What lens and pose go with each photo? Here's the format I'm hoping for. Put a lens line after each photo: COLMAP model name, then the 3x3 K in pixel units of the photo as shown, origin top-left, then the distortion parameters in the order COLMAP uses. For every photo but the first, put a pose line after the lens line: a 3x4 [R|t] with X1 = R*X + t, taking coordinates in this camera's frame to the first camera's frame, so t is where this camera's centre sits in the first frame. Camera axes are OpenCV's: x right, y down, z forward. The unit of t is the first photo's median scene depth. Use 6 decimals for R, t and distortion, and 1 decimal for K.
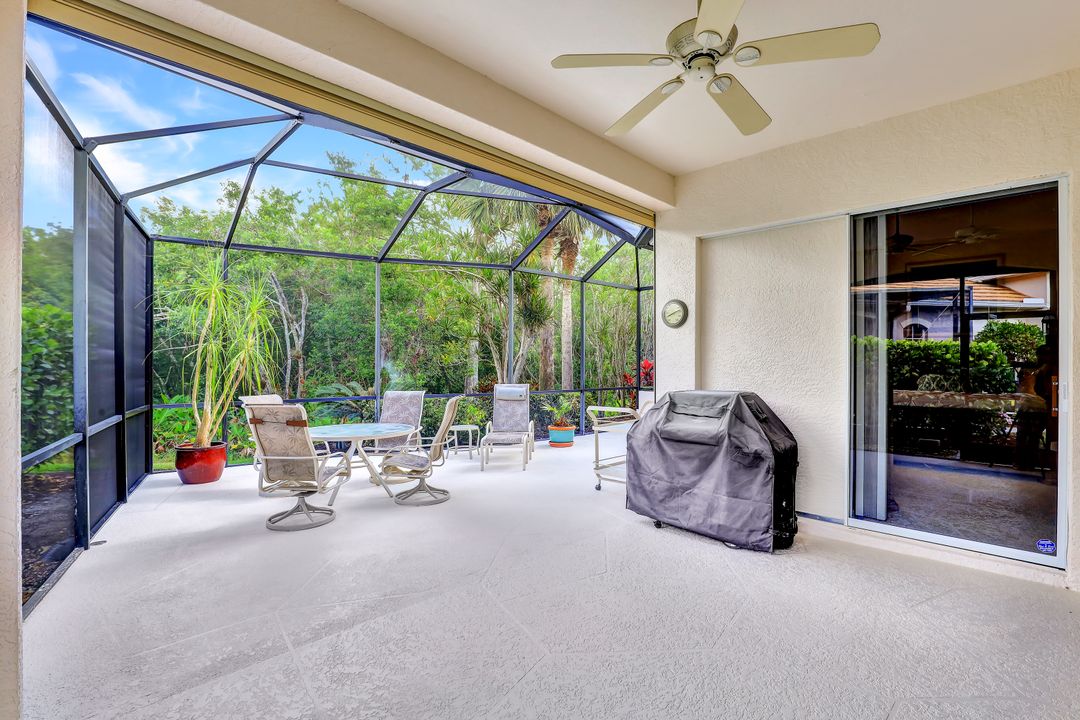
lens RADIAL K [[514.8, 0, 542.7], [0, 514.8, 356.6], [0, 0, 1]] dist [-0.033983, 0.007357]
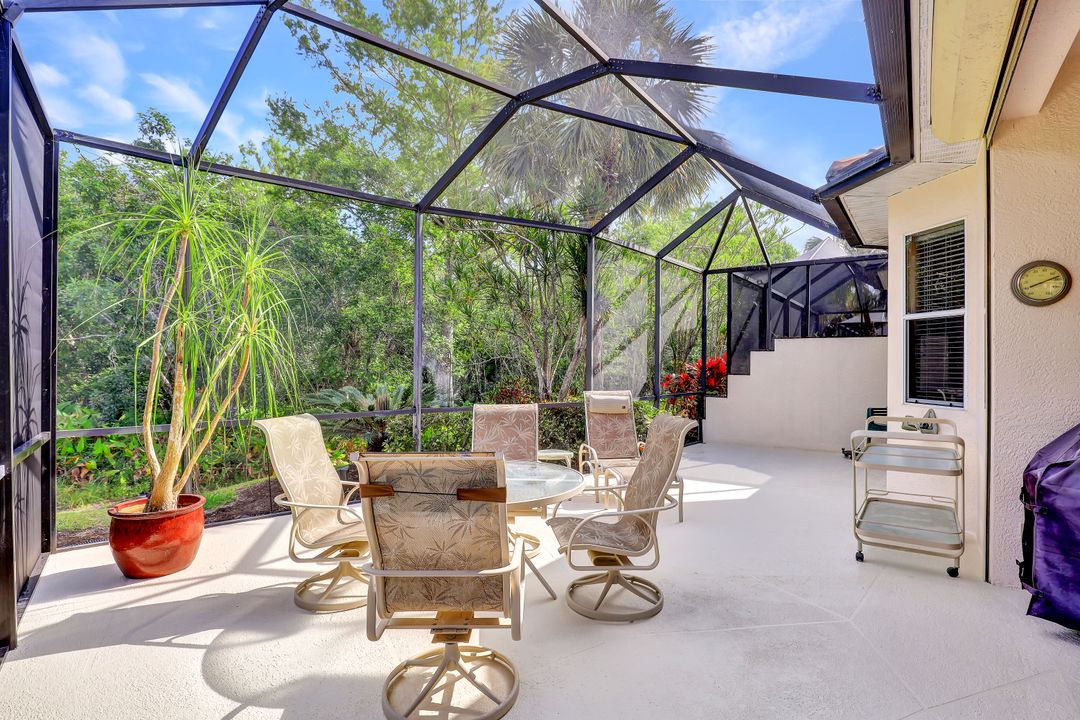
lens RADIAL K [[523.6, 0, 540.0], [0, 523.6, 360.0], [0, 0, 1]] dist [-0.026031, -0.000863]
pose [[0.988724, 0.007861, 0.149542, -0.353333], [-0.008550, 0.999956, 0.003963, 0.010175], [-0.149504, -0.005197, 0.988747, 0.391511]]
